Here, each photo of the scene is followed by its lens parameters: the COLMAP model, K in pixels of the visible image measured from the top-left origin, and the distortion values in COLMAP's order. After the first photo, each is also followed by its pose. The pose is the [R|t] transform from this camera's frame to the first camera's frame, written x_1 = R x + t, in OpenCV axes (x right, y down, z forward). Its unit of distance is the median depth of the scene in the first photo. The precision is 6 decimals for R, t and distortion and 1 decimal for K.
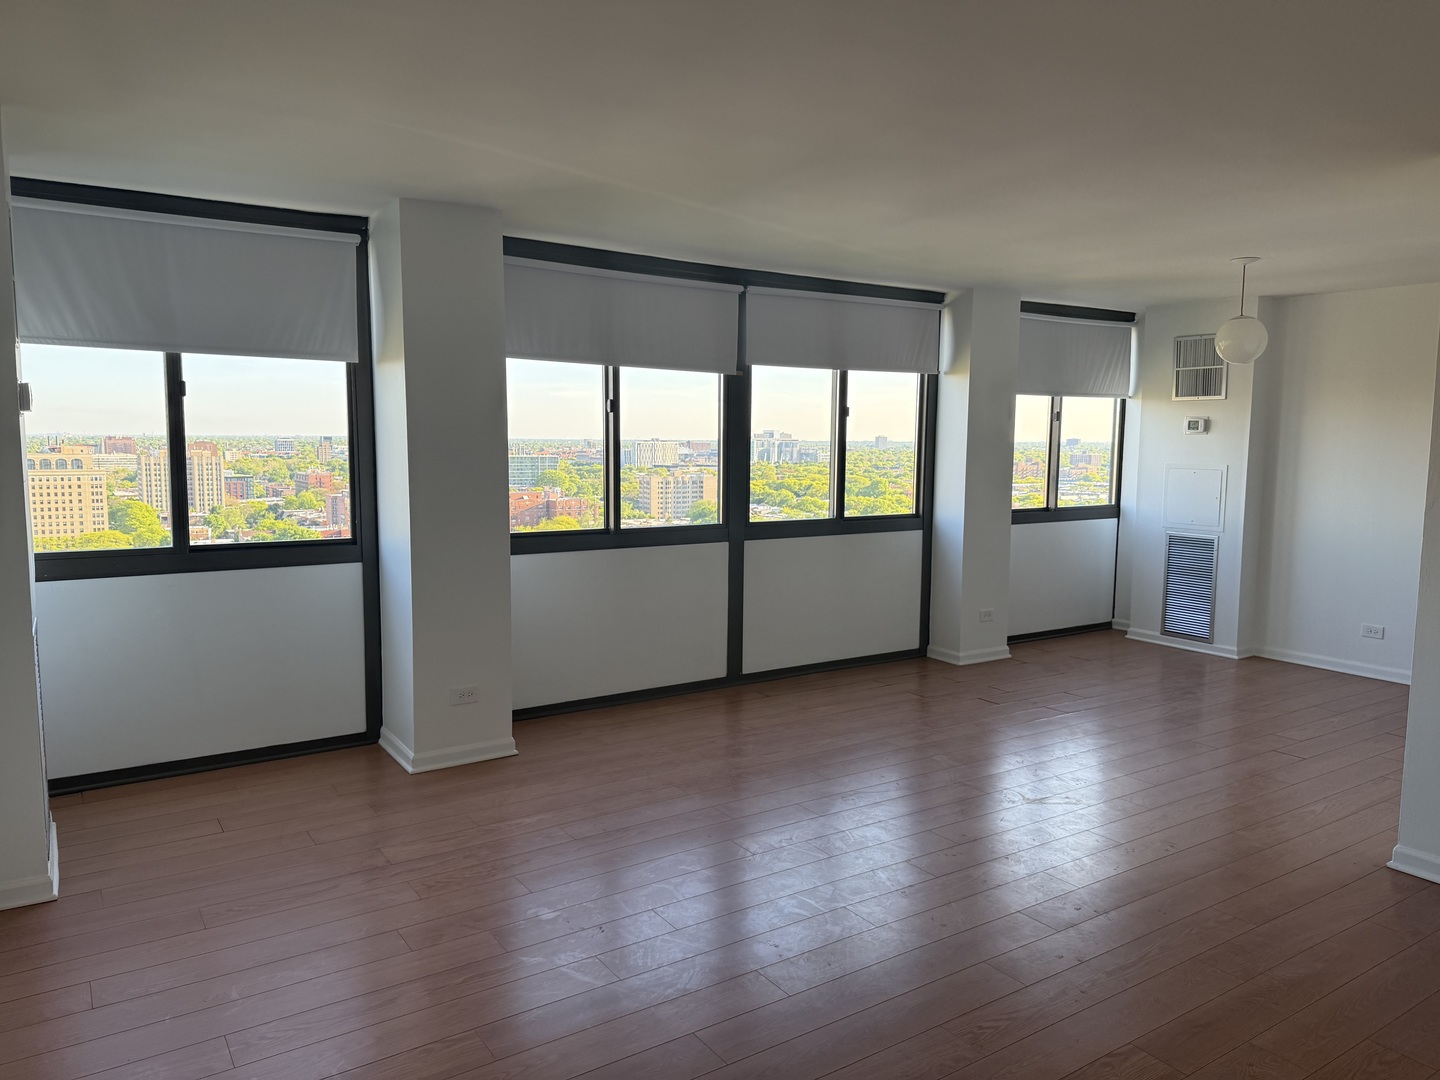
lens RADIAL K [[998.1, 0, 723.2], [0, 998.1, 544.3], [0, 0, 1]] dist [0.099121, -0.131205]
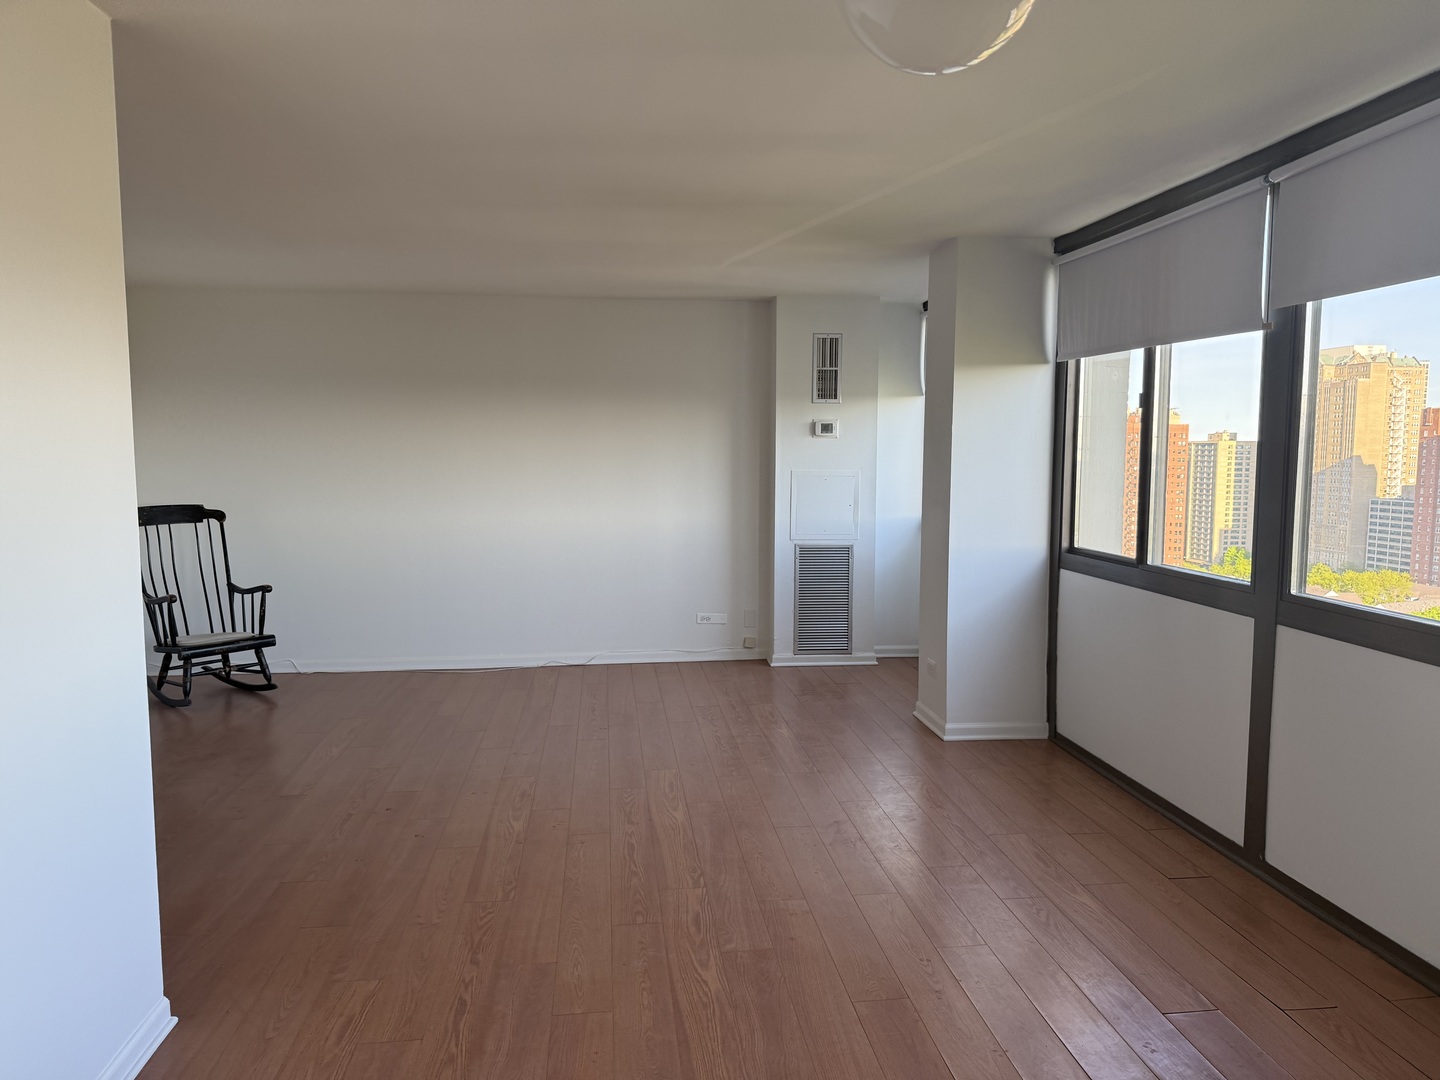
lens RADIAL K [[998.1, 0, 723.2], [0, 998.1, 544.3], [0, 0, 1]] dist [0.099121, -0.131205]
pose [[-0.449626, 0.076160, -0.889964, 0.623242], [-0.100757, 0.985674, 0.135255, -0.087570], [0.887516, 0.150484, -0.435511, 0.914848]]
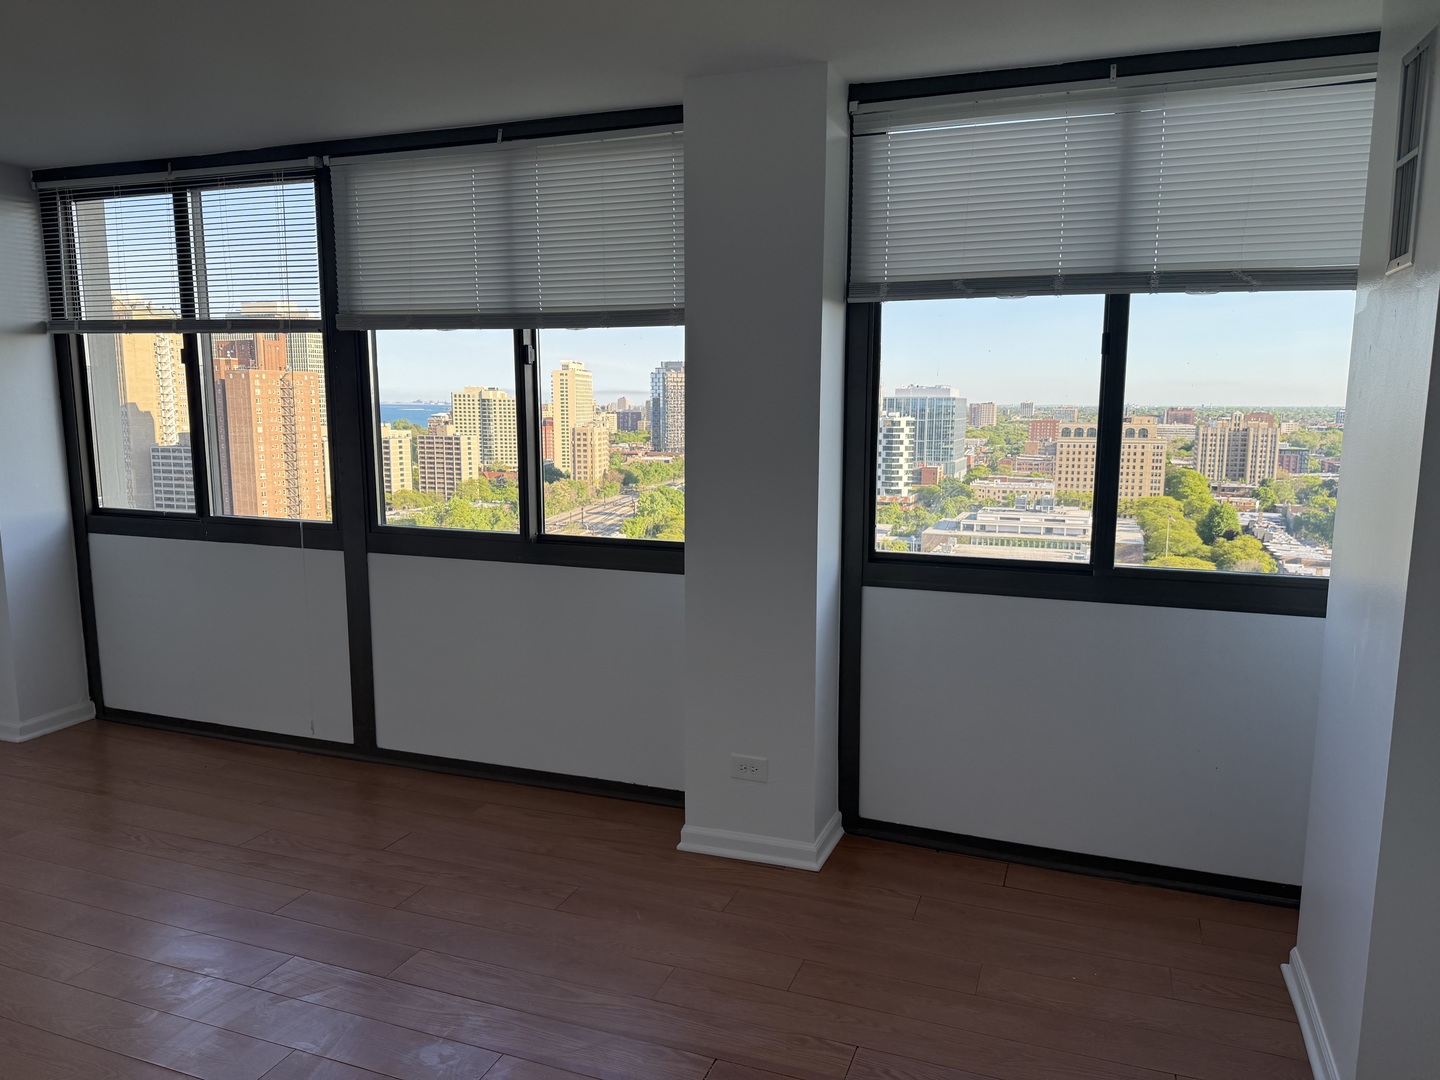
lens RADIAL K [[1006.9, 0, 721.3], [0, 1006.9, 552.8], [0, 0, 1]] dist [0.040067, -0.048364]
pose [[0.567754, 0.115656, -0.815033, 0.667833], [-0.085845, 0.993001, 0.081110, -0.073954], [0.818710, 0.023916, 0.573709, 0.763376]]
